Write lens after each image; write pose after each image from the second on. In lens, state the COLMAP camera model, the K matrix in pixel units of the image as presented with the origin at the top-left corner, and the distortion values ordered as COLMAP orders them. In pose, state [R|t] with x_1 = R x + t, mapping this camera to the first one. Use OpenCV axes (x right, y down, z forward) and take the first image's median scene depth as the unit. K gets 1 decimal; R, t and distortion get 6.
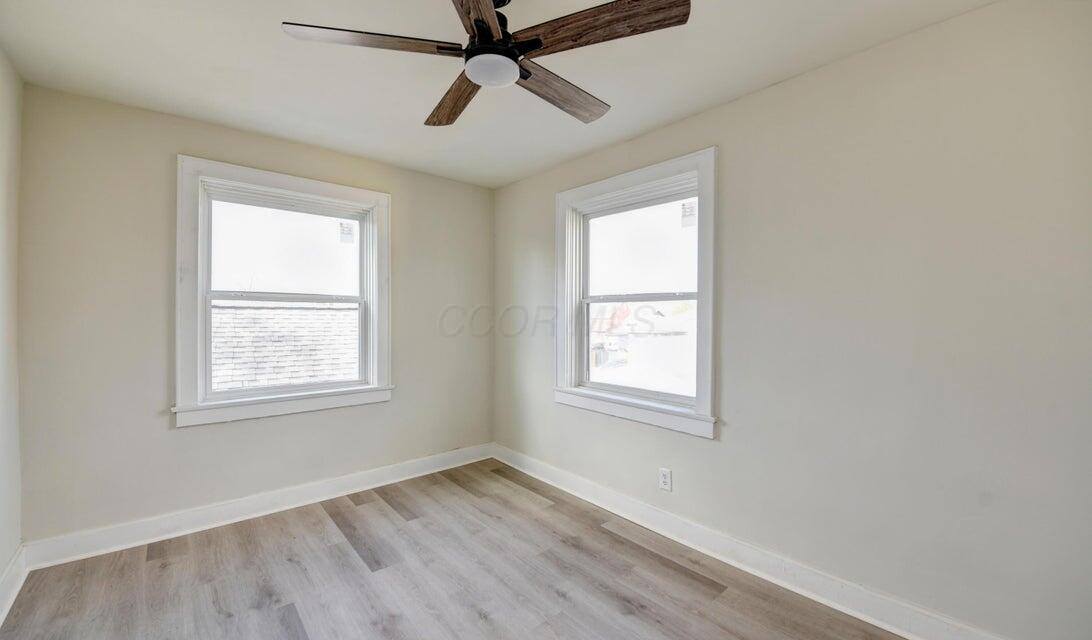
lens RADIAL K [[445.7, 0, 546.0], [0, 445.7, 320.0], [0, 0, 1]] dist [0.000222, 0.000122]
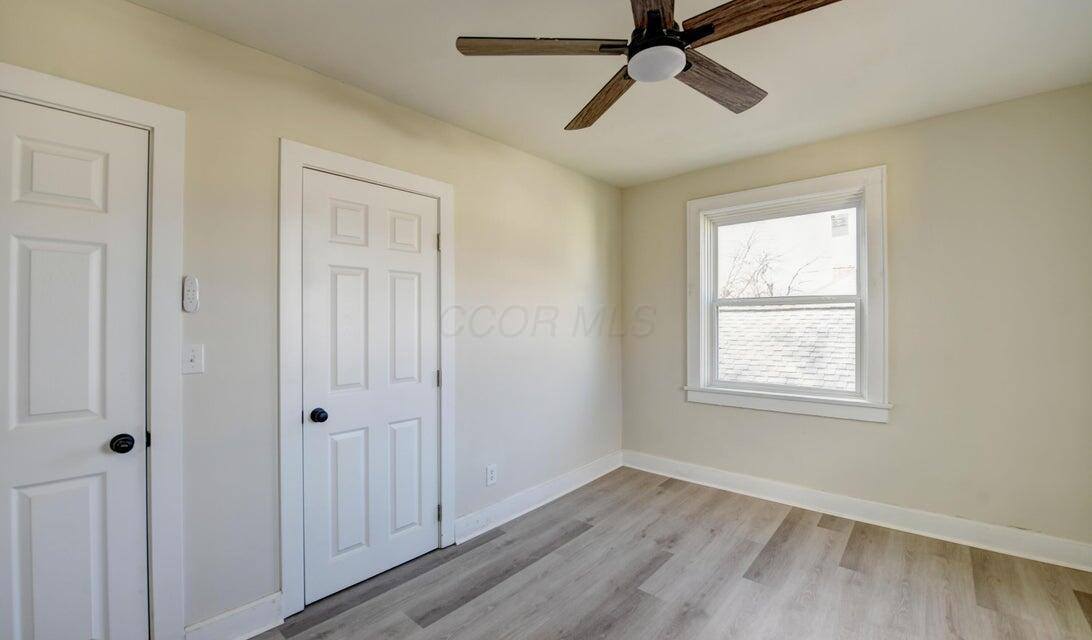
lens RADIAL K [[449.0, 0, 546.0], [0, 449.0, 320.0], [0, 0, 1]] dist [0.000775, 0.000107]
pose [[0.150775, -0.007678, -0.988538, 0.421865], [0.003658, 0.999967, -0.007209, 0.000225], [0.988561, -0.002529, 0.150798, 0.329899]]
